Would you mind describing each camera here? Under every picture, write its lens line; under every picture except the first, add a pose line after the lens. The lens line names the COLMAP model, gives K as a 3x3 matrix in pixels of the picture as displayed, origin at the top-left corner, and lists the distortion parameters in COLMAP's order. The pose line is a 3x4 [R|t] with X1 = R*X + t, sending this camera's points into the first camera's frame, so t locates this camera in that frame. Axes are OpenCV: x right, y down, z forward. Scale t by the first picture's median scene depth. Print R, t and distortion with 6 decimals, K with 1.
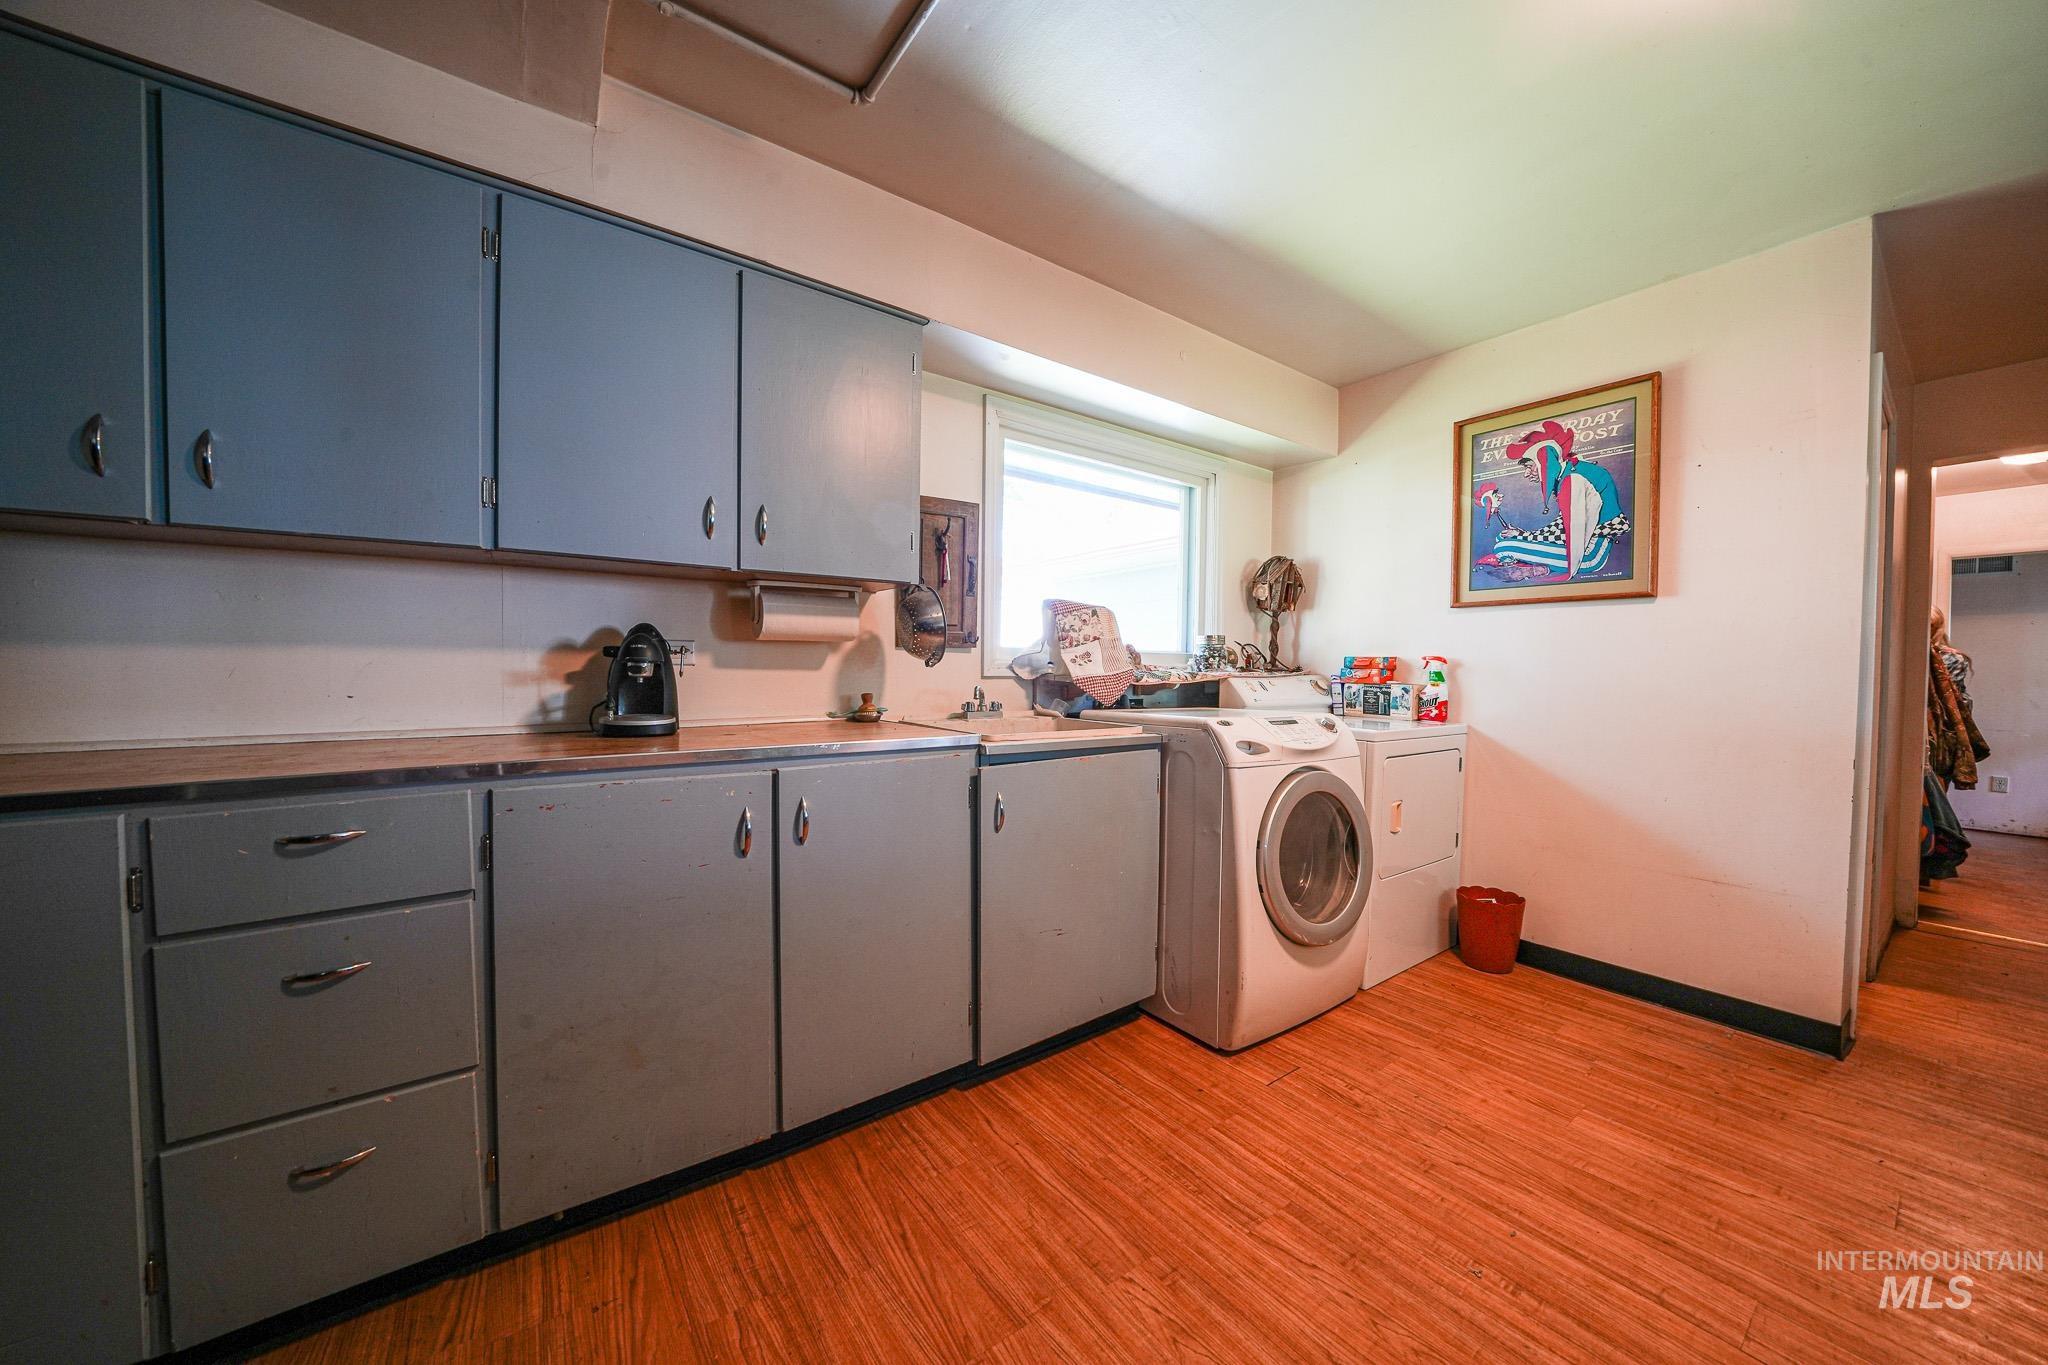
lens RADIAL K [[708.2, 0, 1024.0], [0, 708.2, 682.5], [0, 0, 1]] dist [-0.018479, 0.000200]
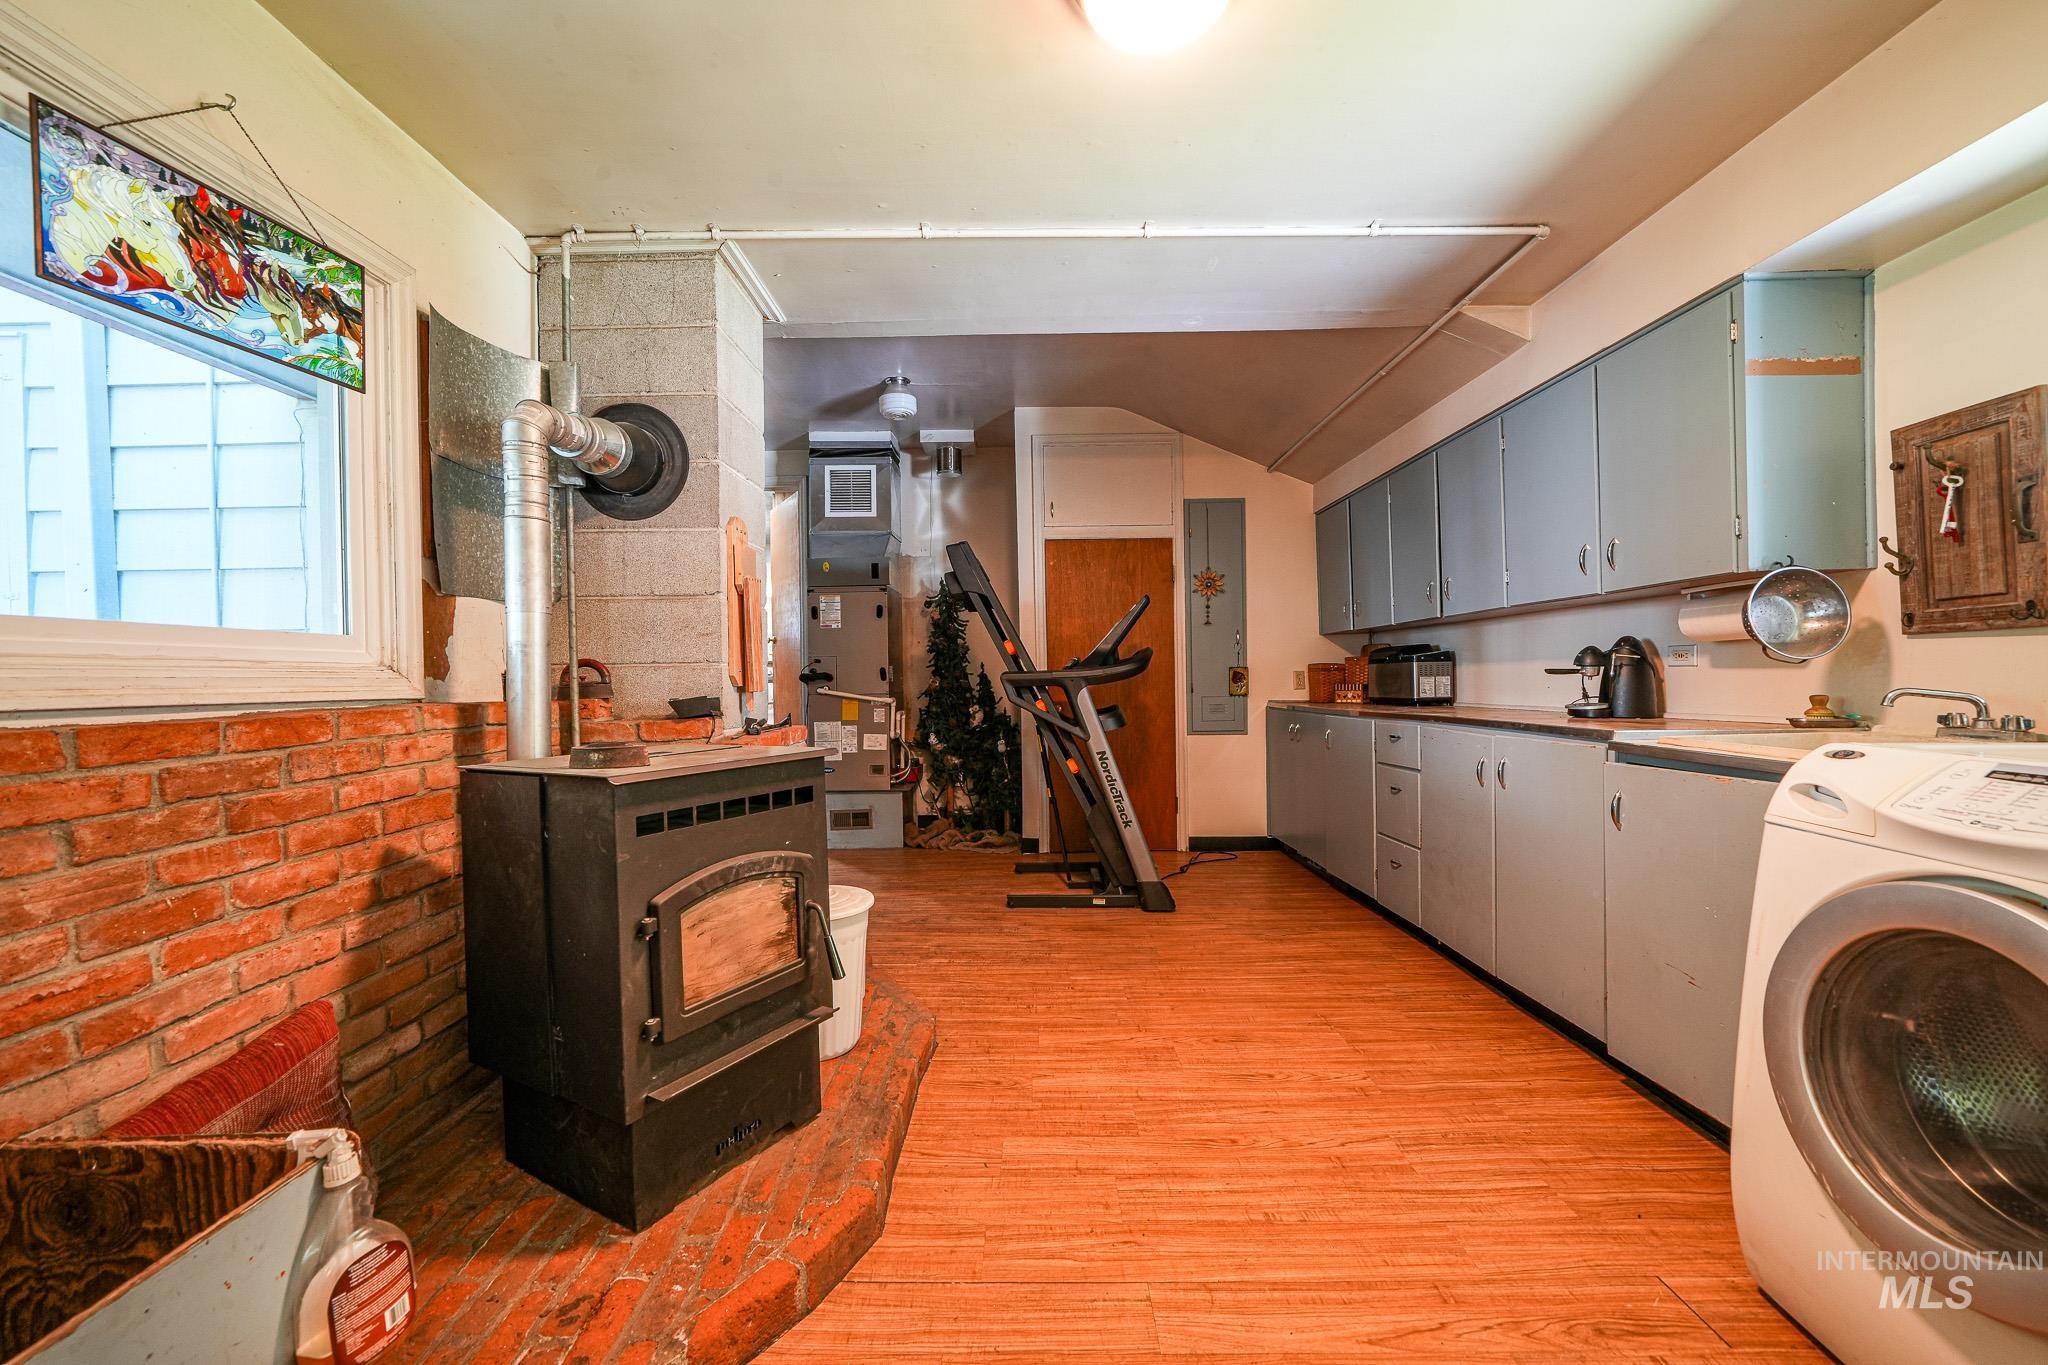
lens RADIAL K [[800.5, 0, 1023.5], [0, 800.5, 686.9], [0, 0, 1]] dist [-0.002941, -0.000153]
pose [[-0.589755, 0.005541, -0.807564, 1.423199], [-0.013778, 0.999762, 0.016922, 0.003308], [0.807465, 0.021107, -0.589538, 1.022101]]
